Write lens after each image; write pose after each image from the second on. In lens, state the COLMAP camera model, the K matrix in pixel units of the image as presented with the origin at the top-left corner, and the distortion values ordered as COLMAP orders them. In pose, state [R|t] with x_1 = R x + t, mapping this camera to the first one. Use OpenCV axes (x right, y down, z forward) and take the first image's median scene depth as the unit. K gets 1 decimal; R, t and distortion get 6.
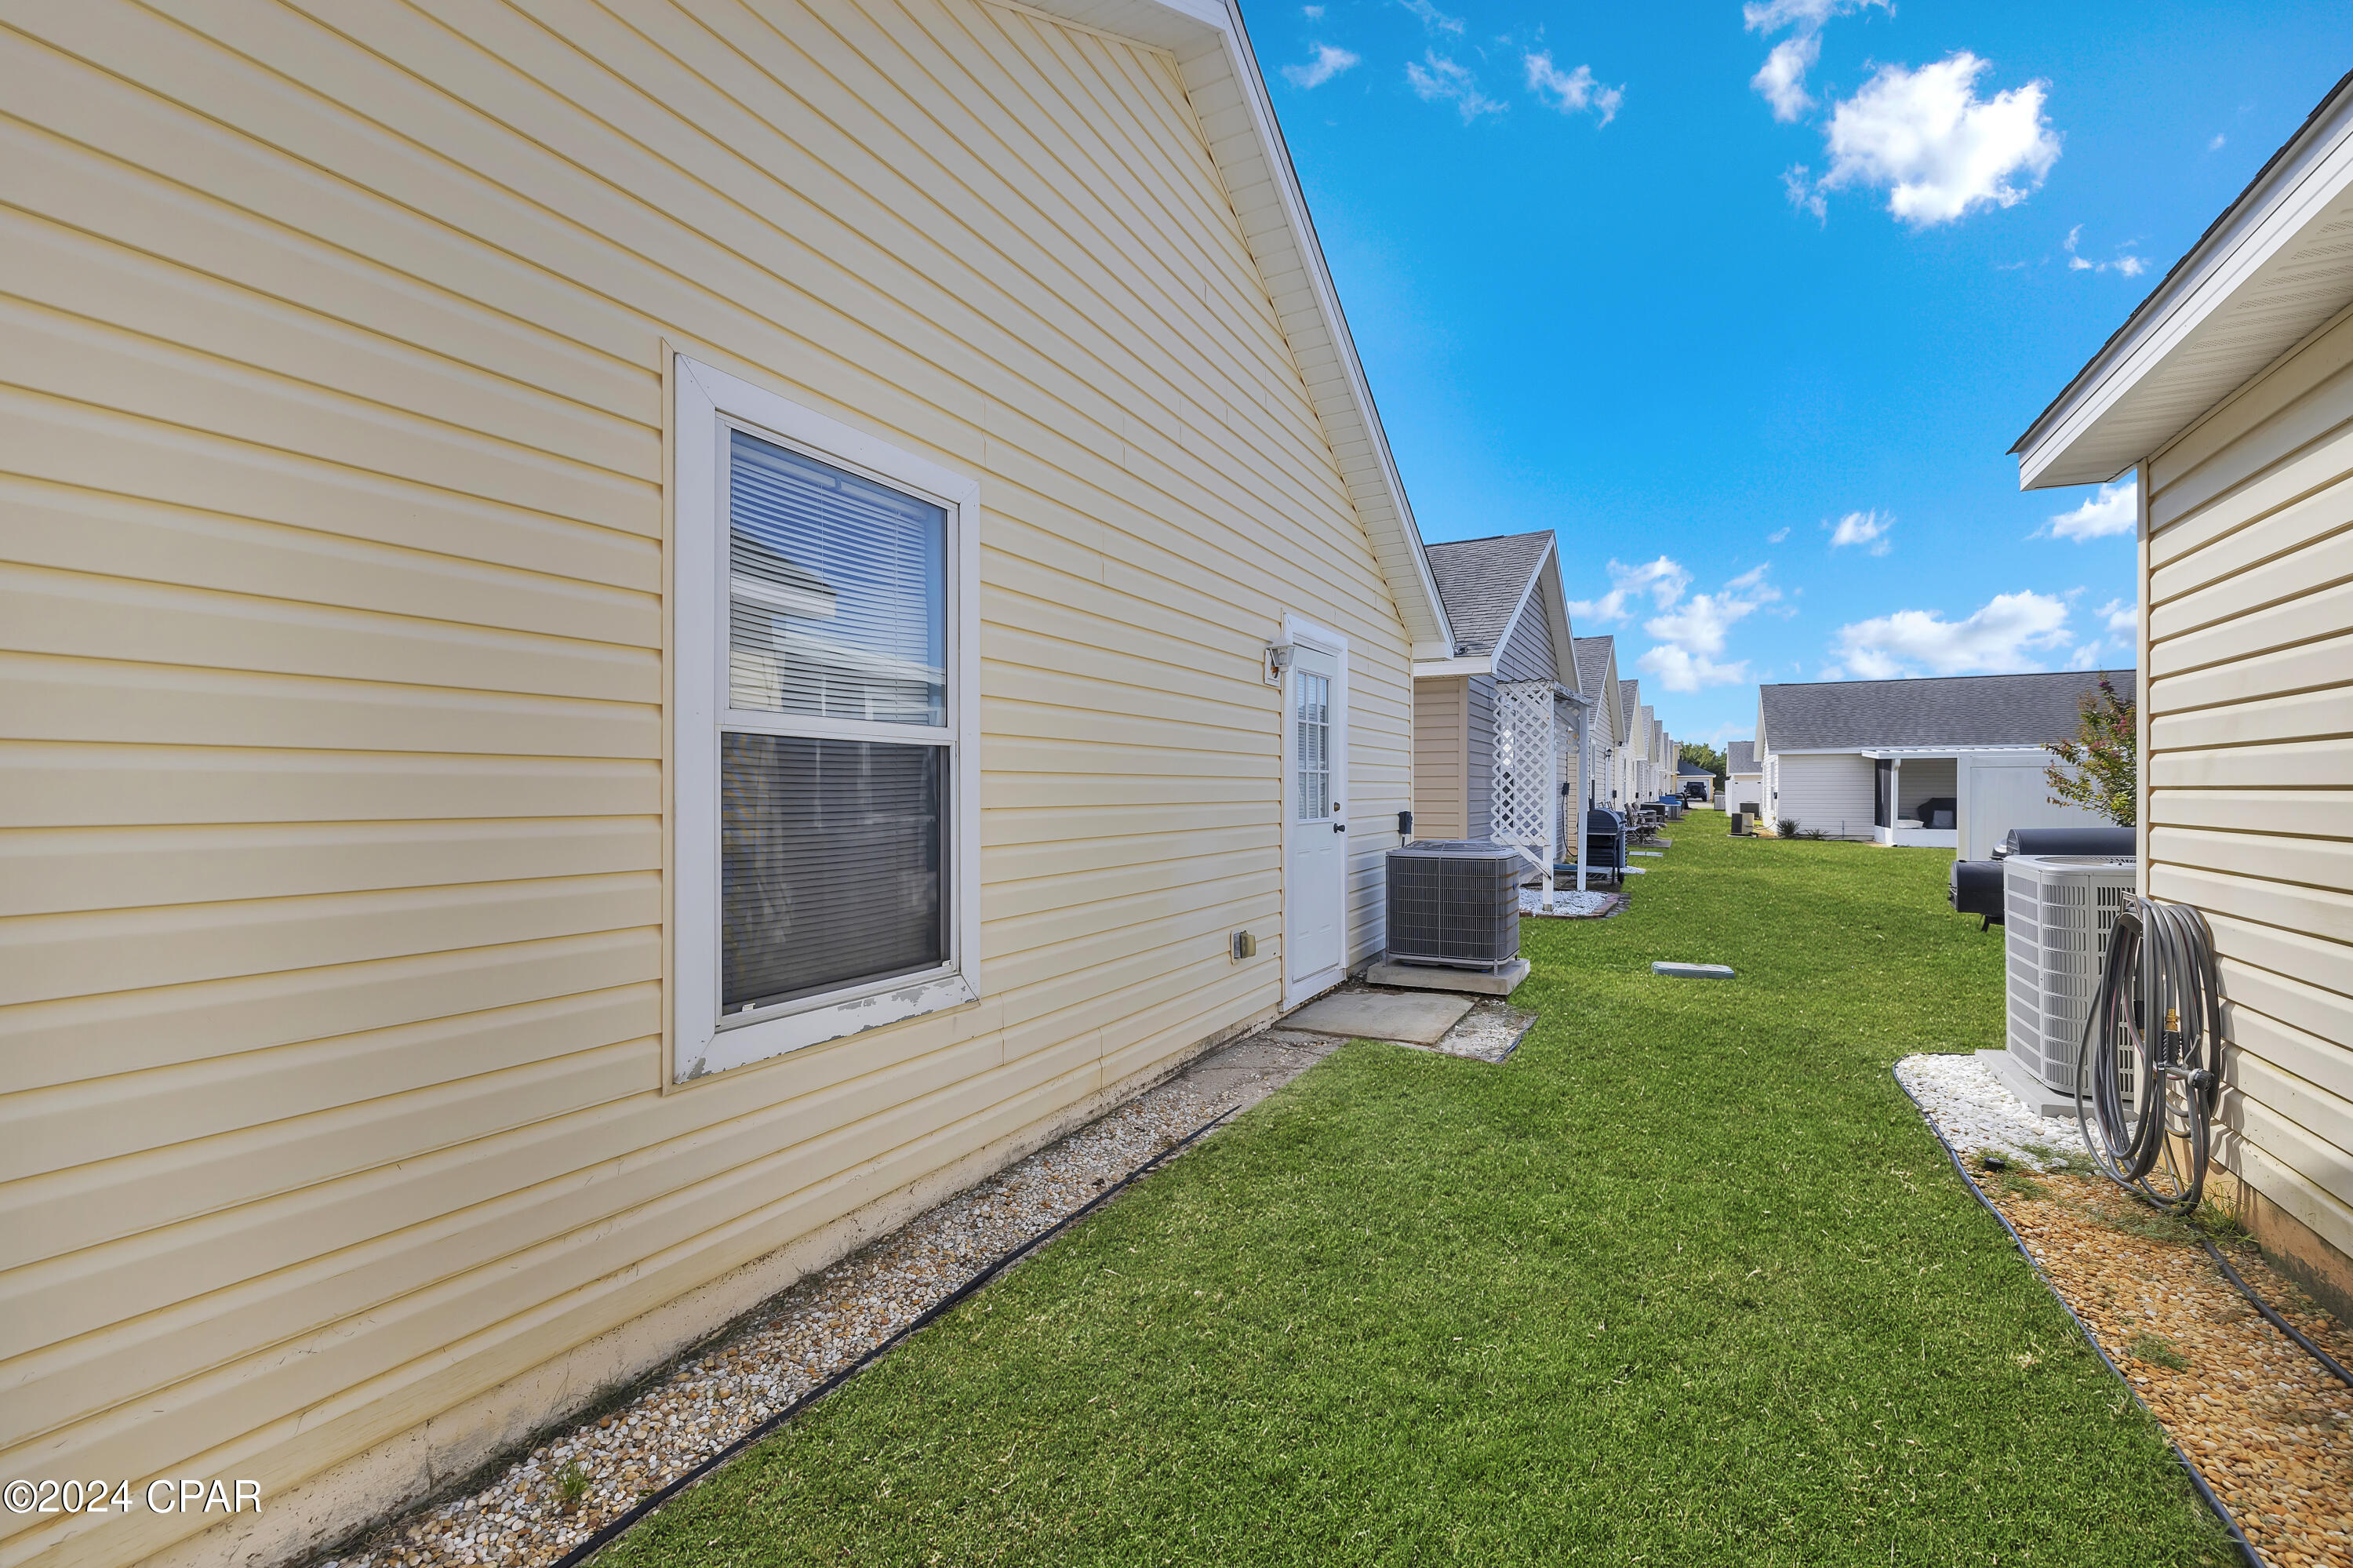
lens RADIAL K [[1026.5, 0, 1181.0], [0, 1026.5, 710.2], [0, 0, 1]] dist [-0.000905, 0.000285]
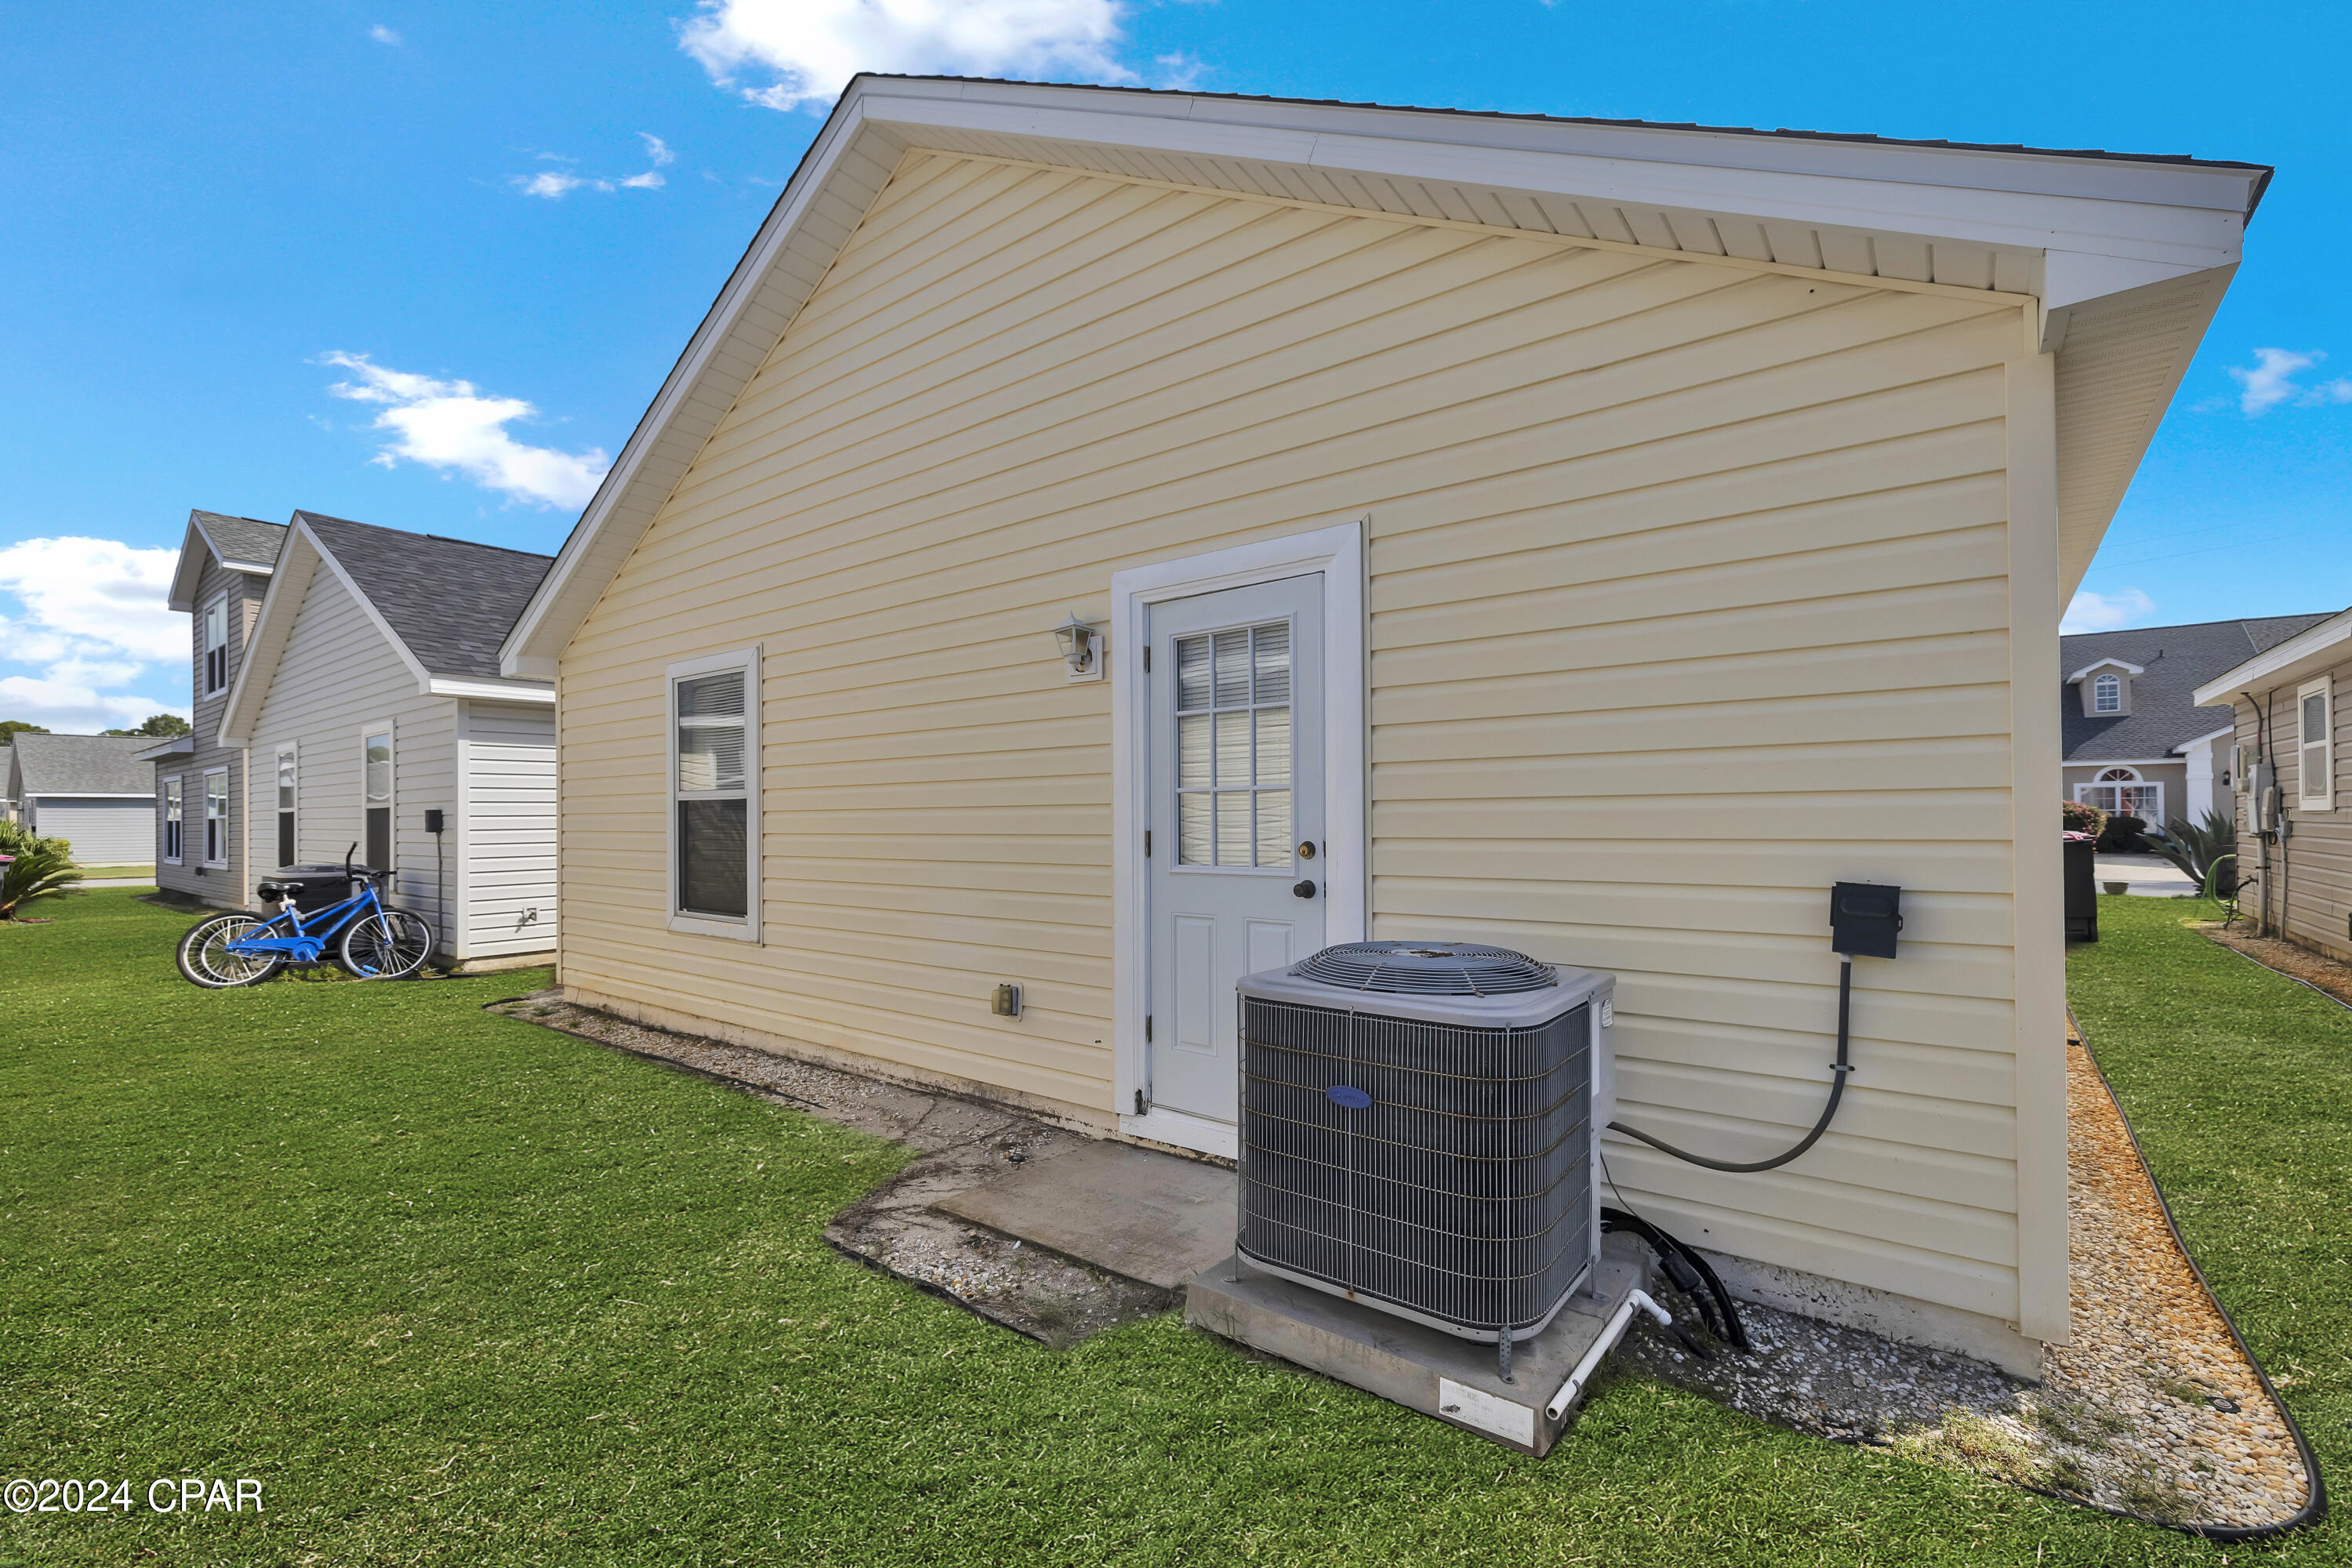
lens RADIAL K [[1019.8, 0, 1176.5], [0, 1019.8, 770.8], [0, 0, 1]] dist [-0.000254, 0.000142]
pose [[-0.195298, -0.039480, -0.979949, 1.109212], [0.084987, 0.994750, -0.057014, 0.119024], [0.977055, -0.094417, -0.190918, 1.656631]]
